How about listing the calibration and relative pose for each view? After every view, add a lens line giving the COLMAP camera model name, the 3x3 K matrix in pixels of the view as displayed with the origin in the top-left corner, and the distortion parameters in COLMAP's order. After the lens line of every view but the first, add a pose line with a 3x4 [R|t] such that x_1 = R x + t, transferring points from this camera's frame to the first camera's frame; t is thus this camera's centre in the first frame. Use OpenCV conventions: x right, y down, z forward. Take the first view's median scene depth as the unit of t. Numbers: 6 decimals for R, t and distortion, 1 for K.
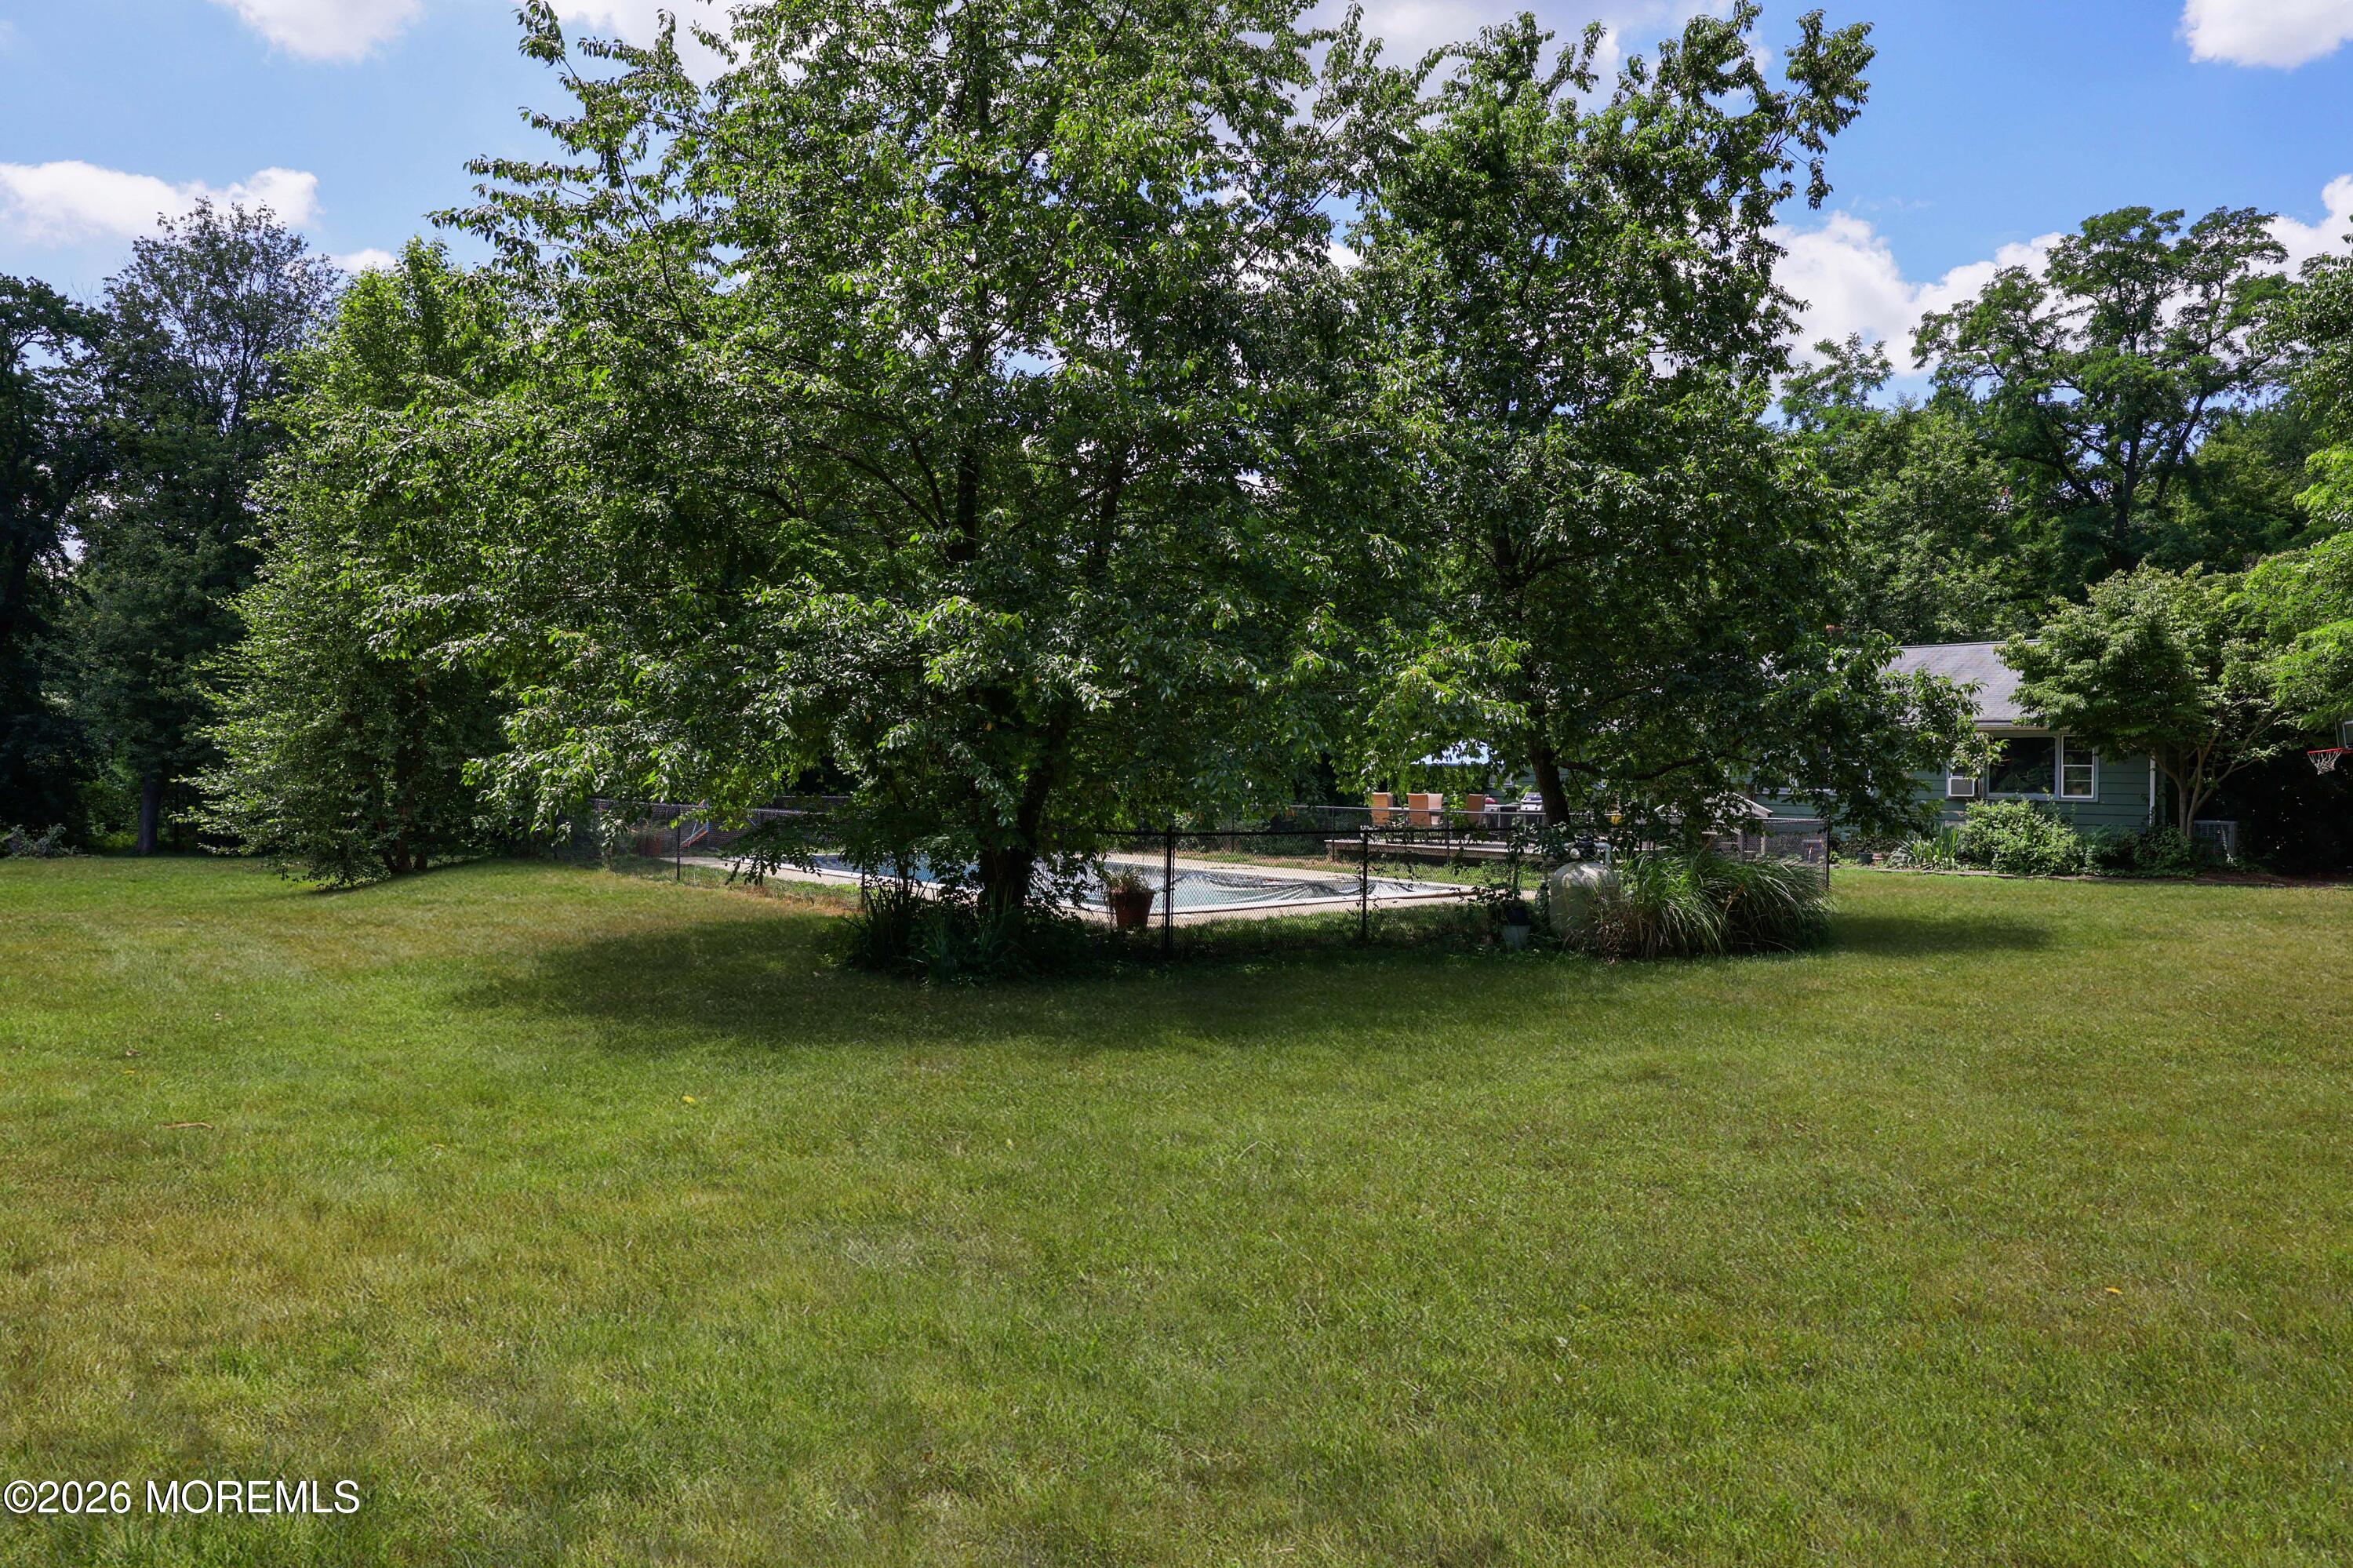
lens RADIAL K [[1472.1, 0, 1168.9], [0, 1472.1, 765.0], [0, 0, 1]] dist [0.007653, -0.000898]
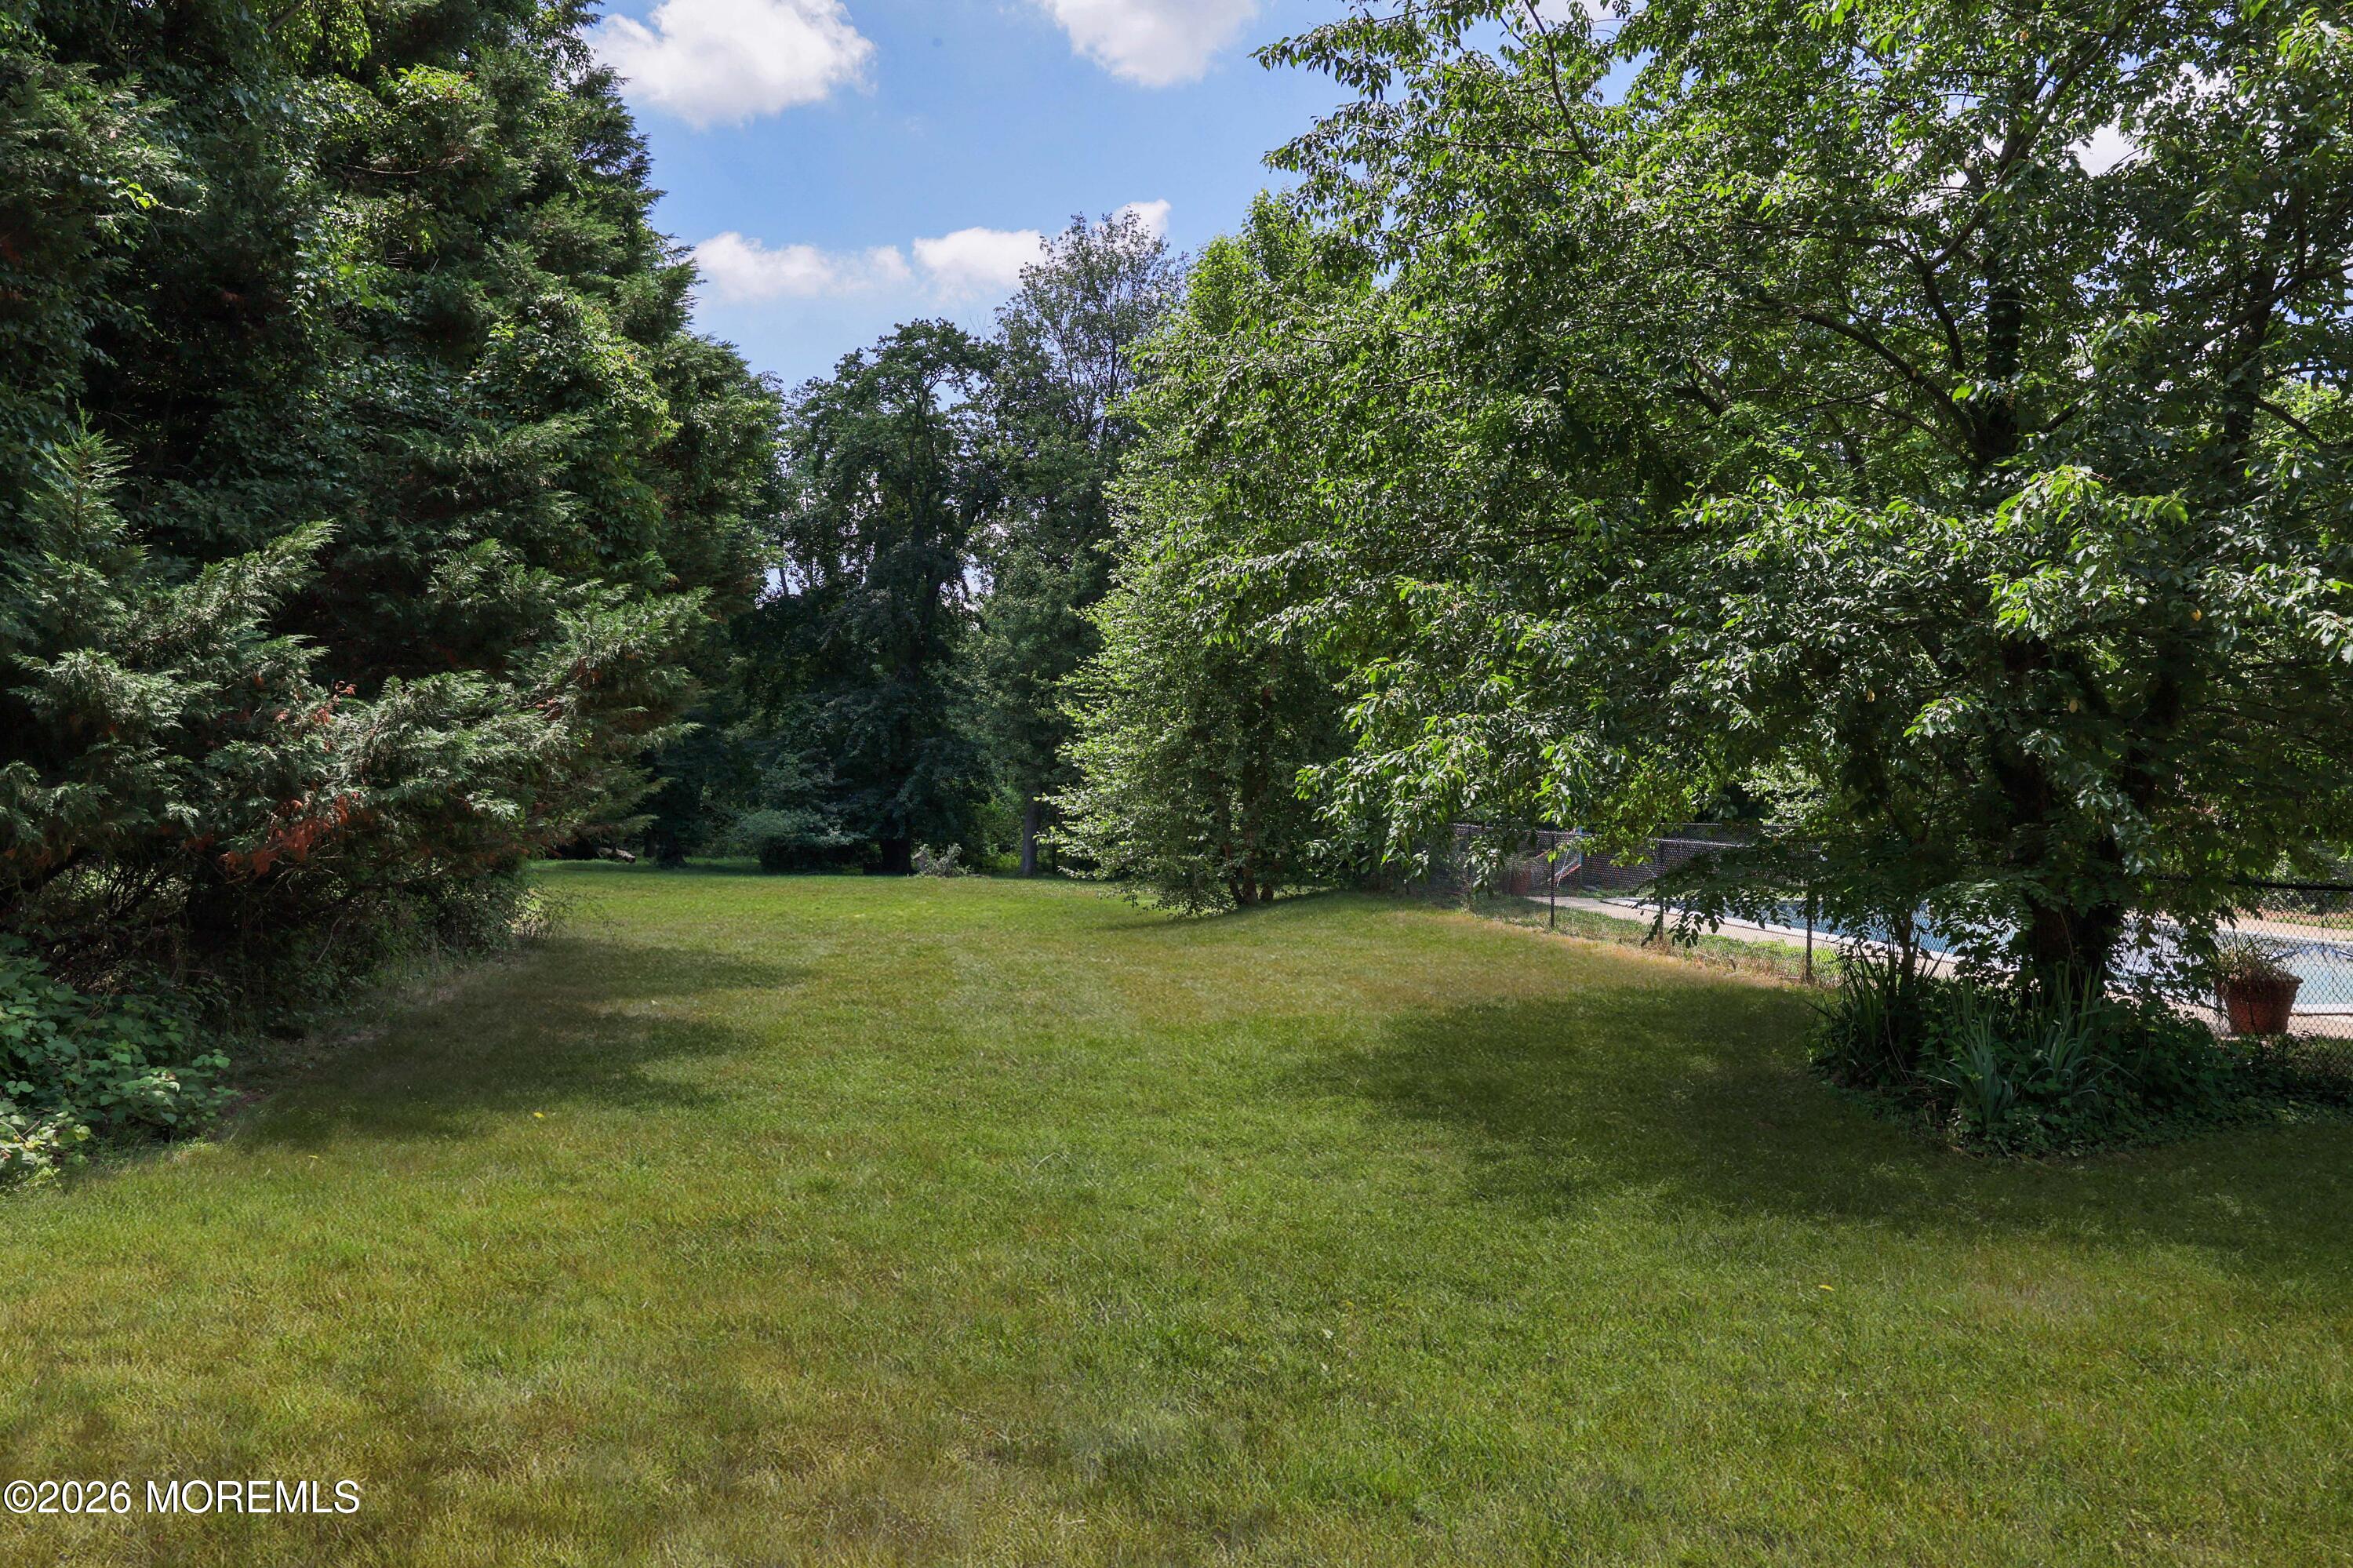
lens RADIAL K [[1767.9, 0, 1171.8], [0, 1767.9, 778.4], [0, 0, 1]] dist [0.015706, 0.002205]
pose [[0.864403, -0.003067, -0.502791, -0.059984], [0.000695, 0.999988, -0.004904, 0.005645], [0.502799, 0.003889, 0.864394, 0.141217]]
